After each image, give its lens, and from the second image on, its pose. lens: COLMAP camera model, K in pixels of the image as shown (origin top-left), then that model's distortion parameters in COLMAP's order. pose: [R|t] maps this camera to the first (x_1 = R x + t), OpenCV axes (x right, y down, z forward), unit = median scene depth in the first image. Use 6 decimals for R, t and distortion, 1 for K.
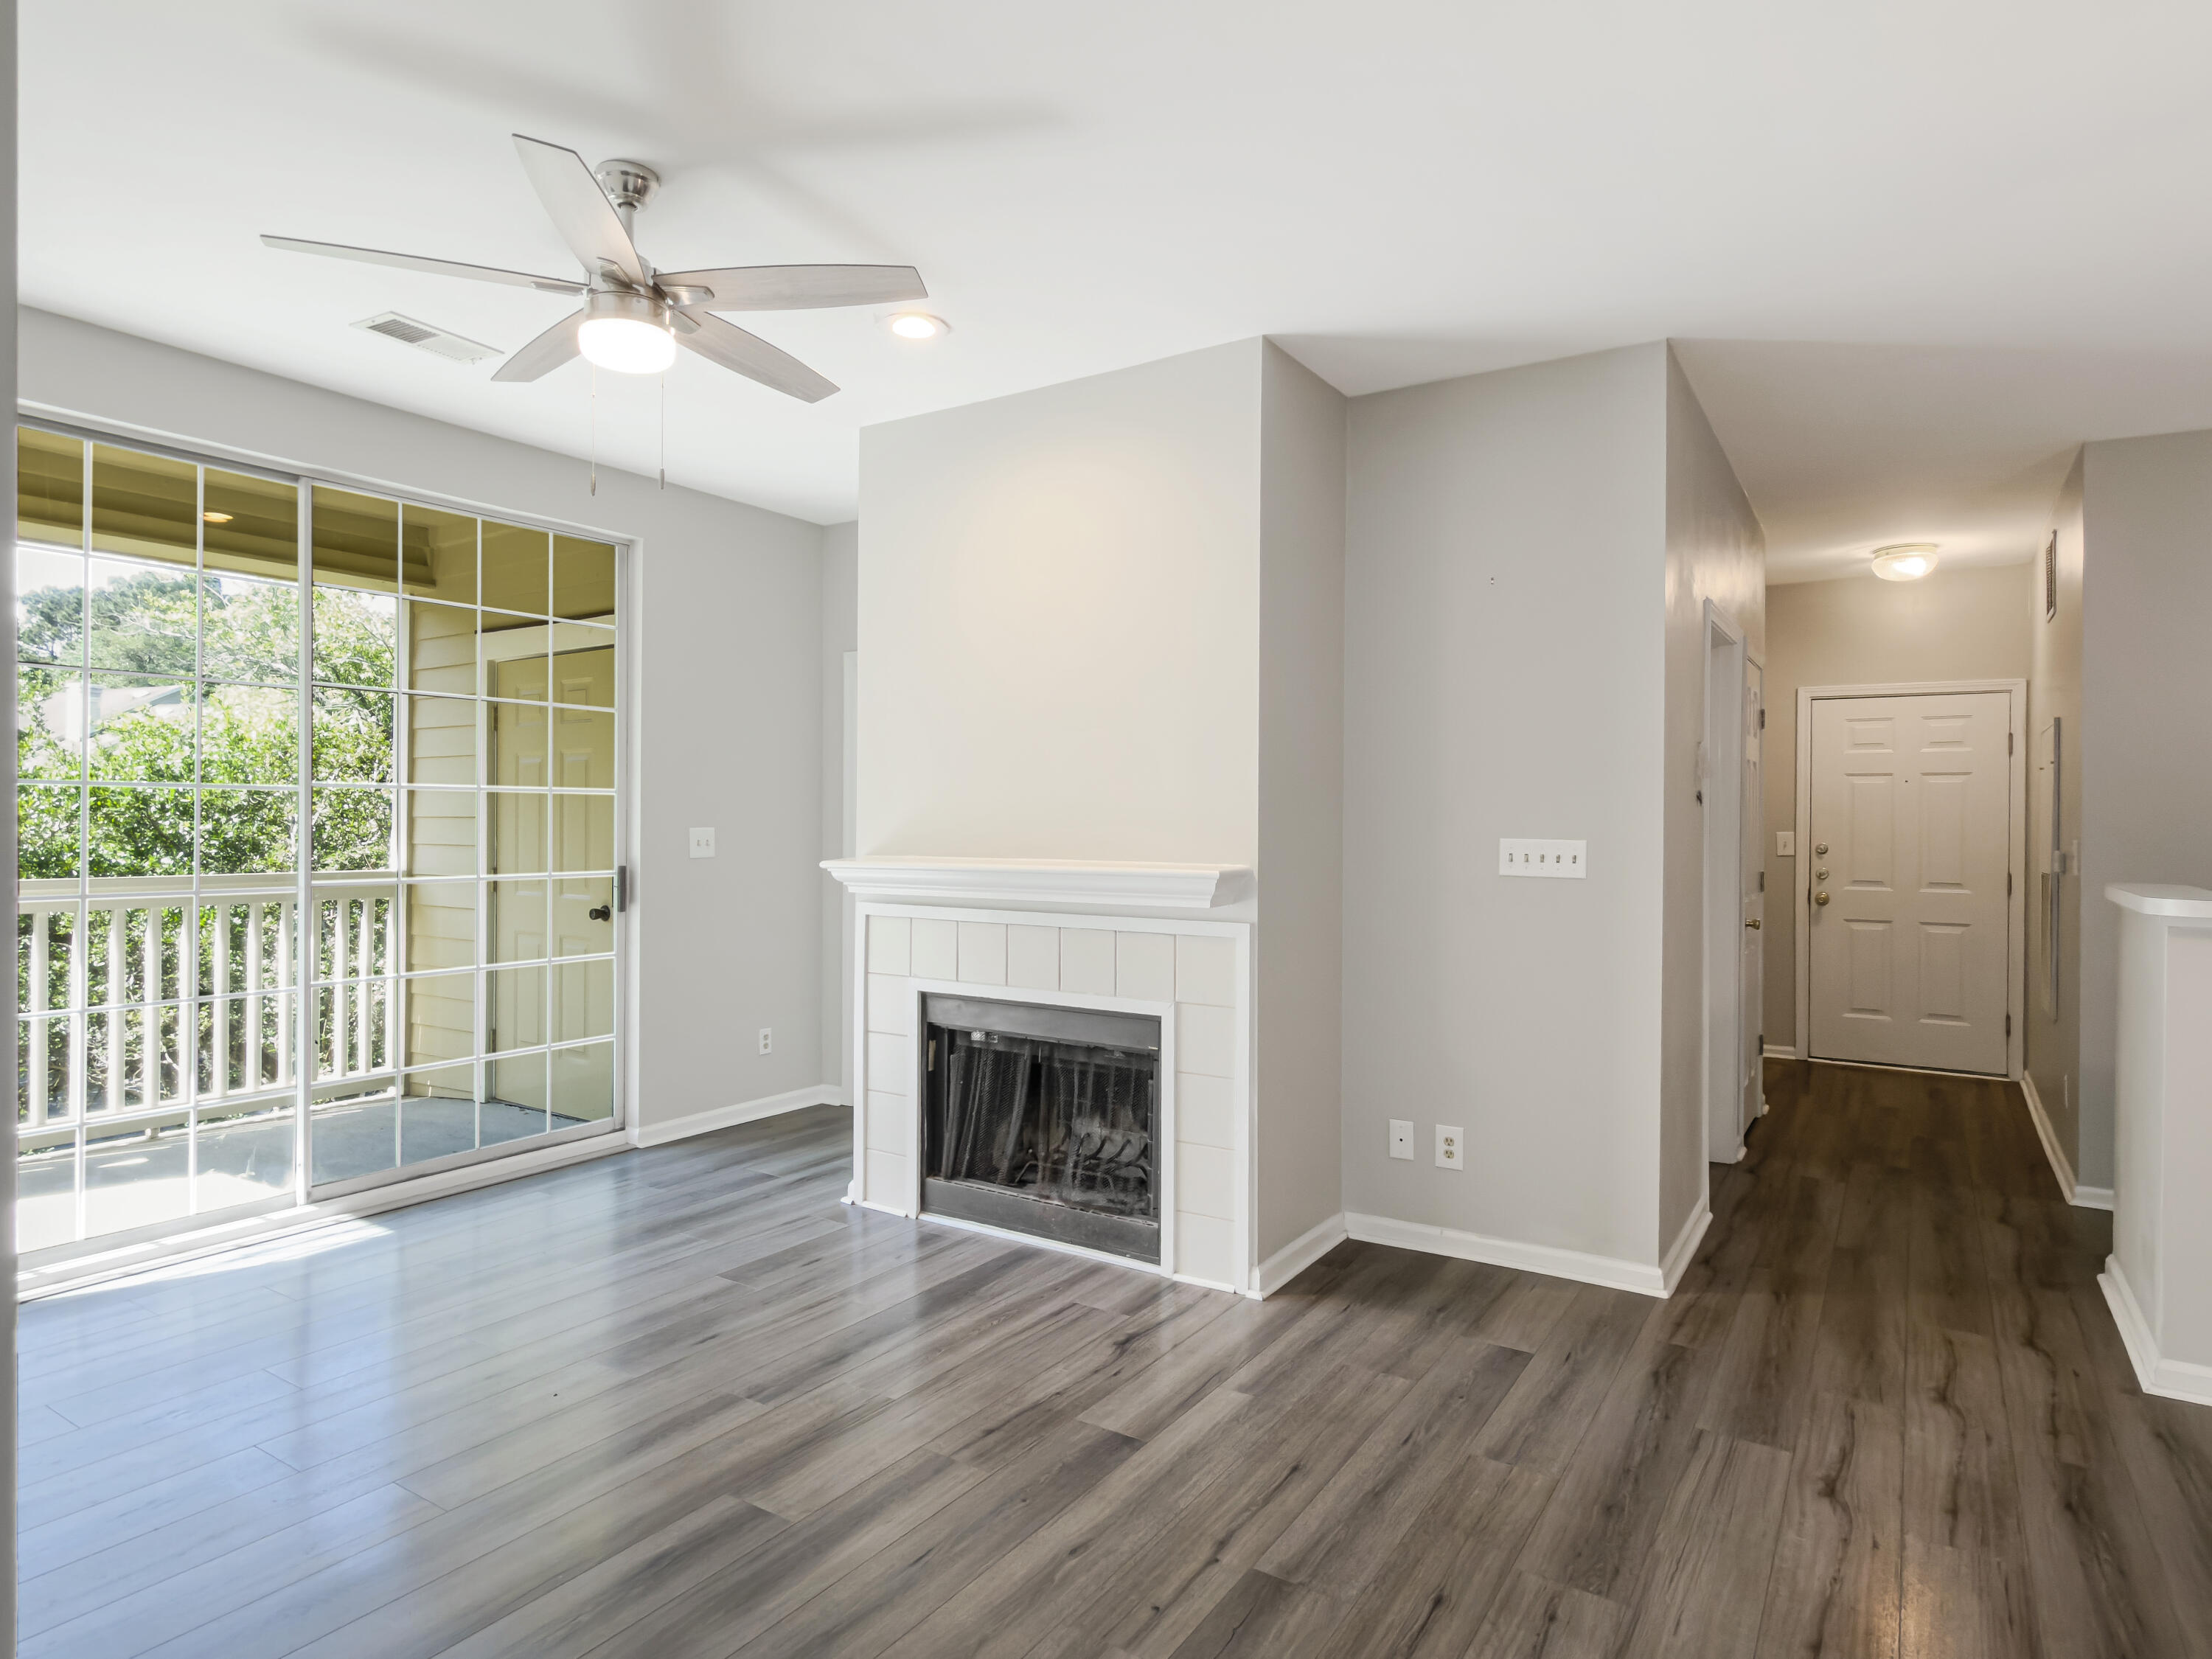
lens RADIAL K [[1237.6, 0, 1107.5], [0, 1237.6, 836.9], [0, 0, 1]] dist [0.004443, 0.001145]
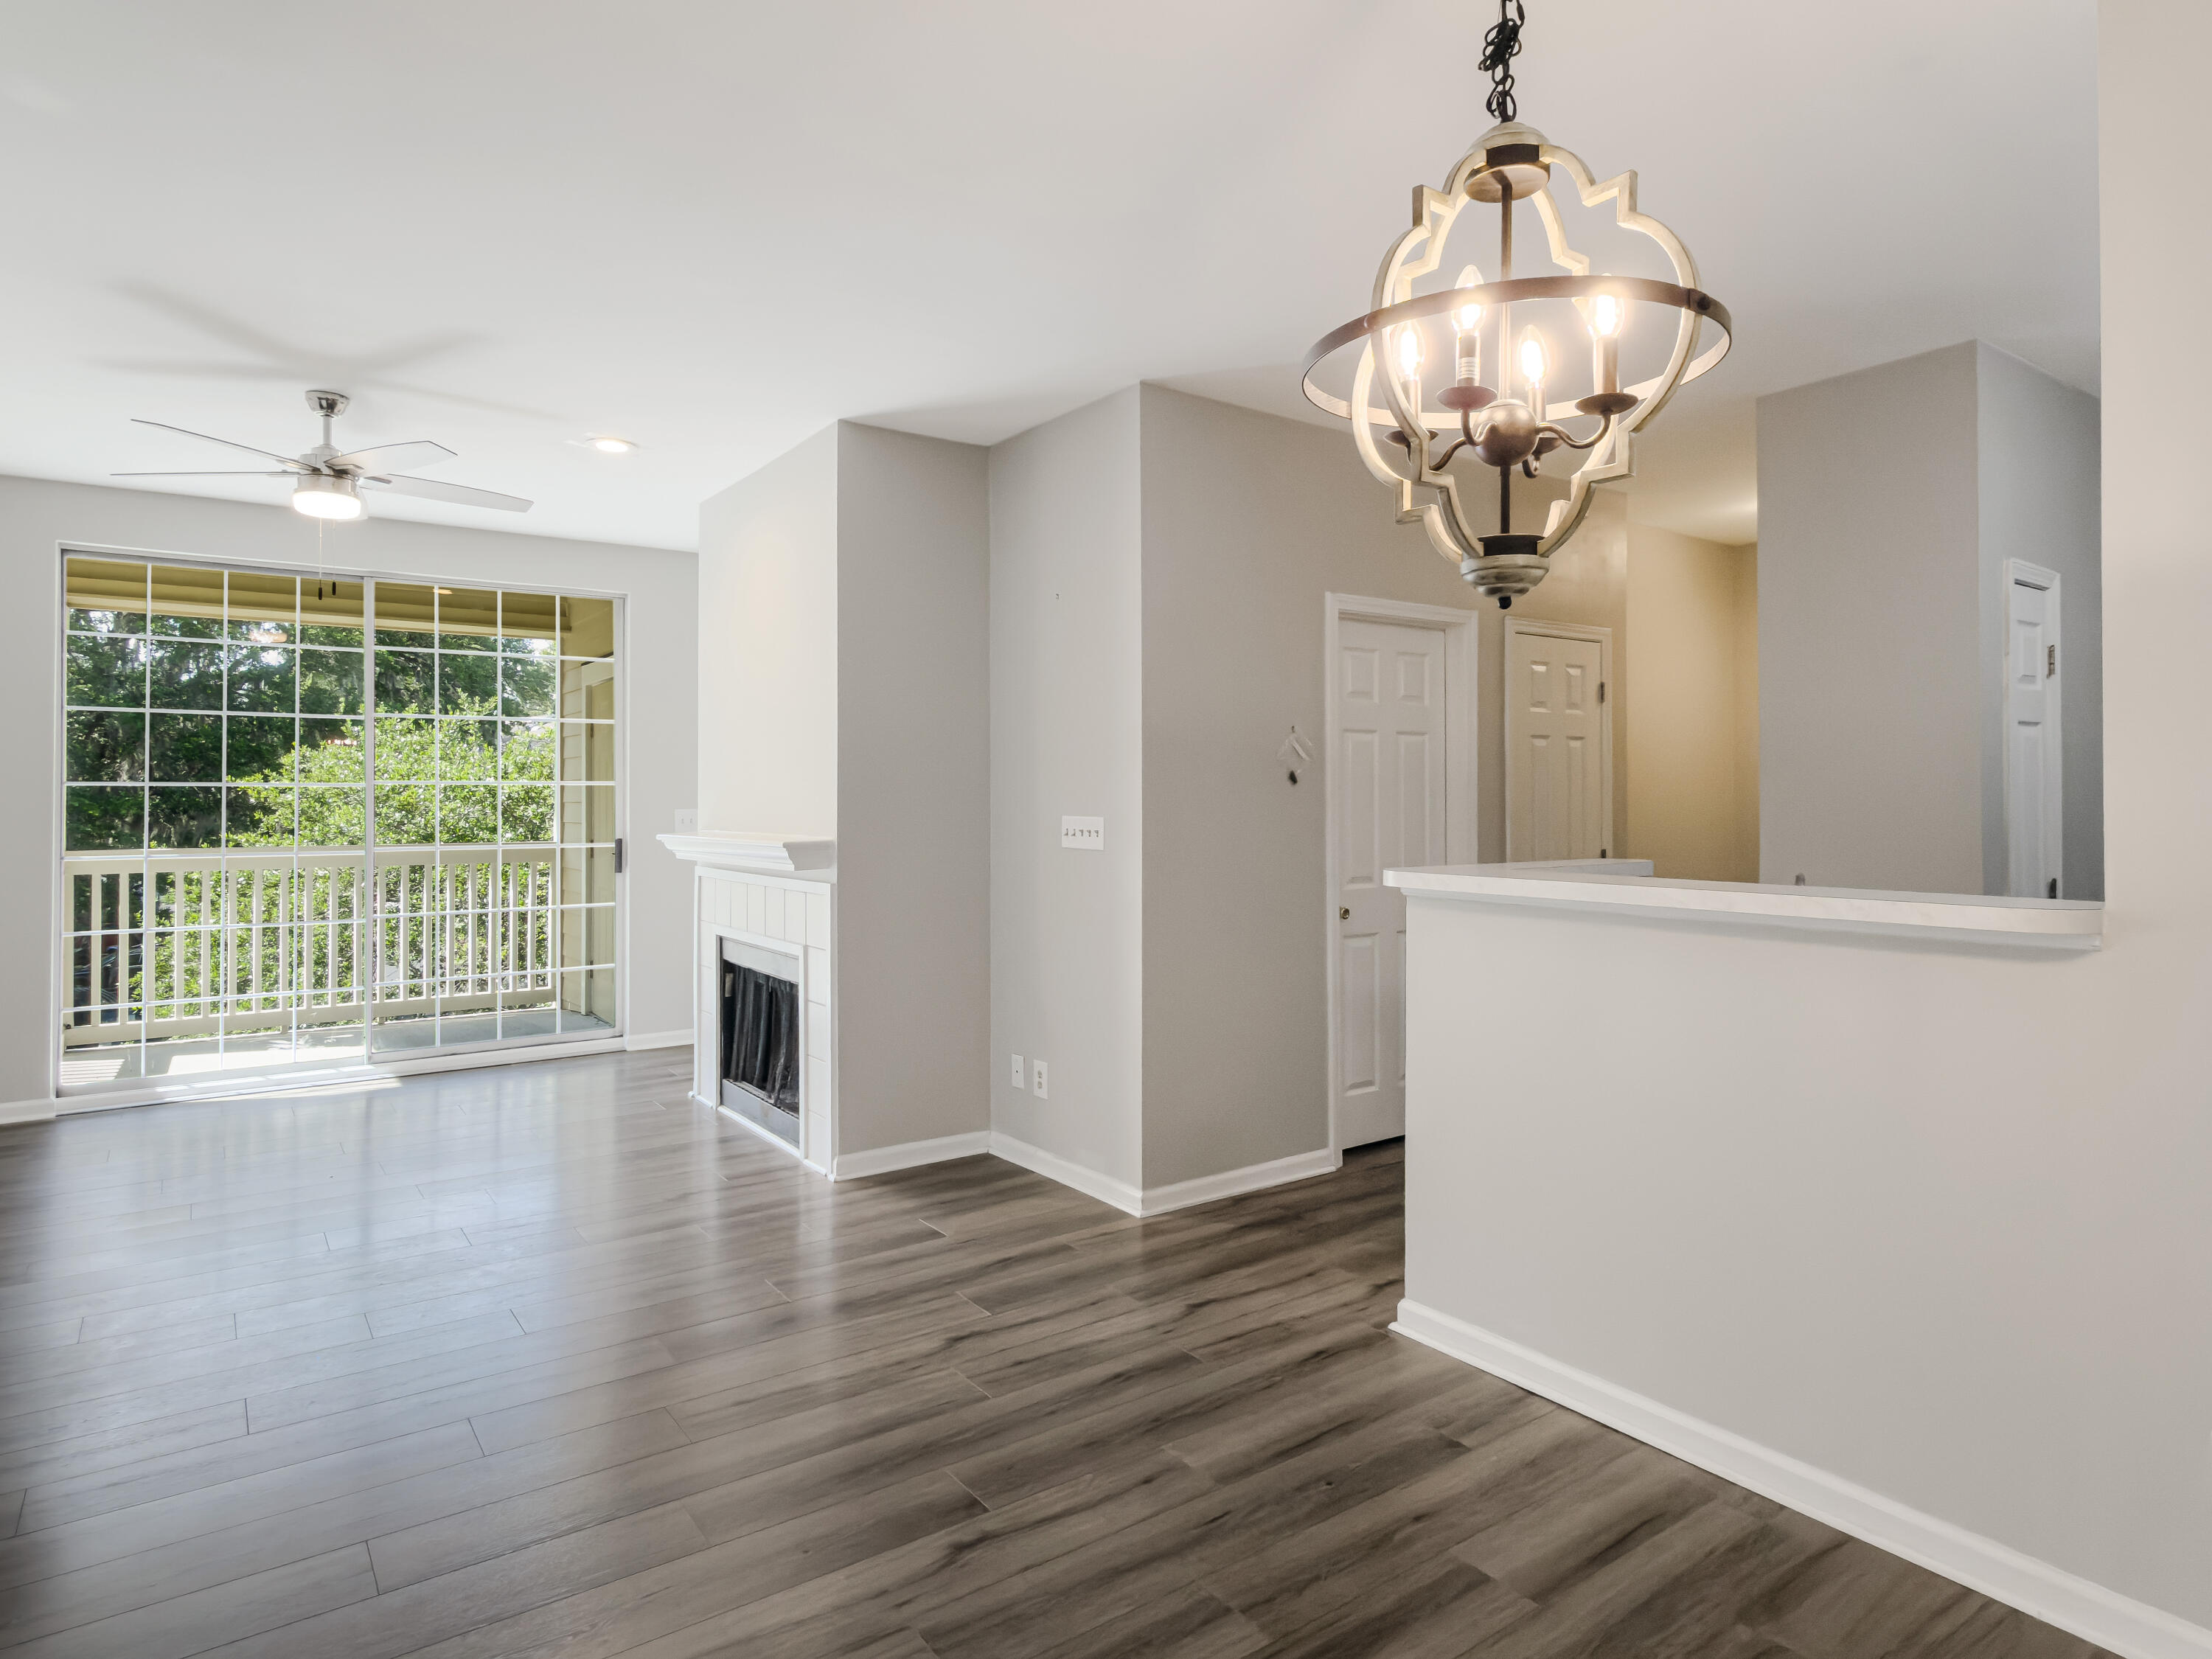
lens RADIAL K [[1237.6, 0, 1102.2], [0, 1237.6, 810.8], [0, 0, 1]] dist [0.004443, 0.001145]
pose [[0.930905, -0.005956, -0.365212, 0.800899], [0.004718, 0.999980, -0.004283, 0.001619], [0.365230, 0.002264, 0.930915, -0.074541]]
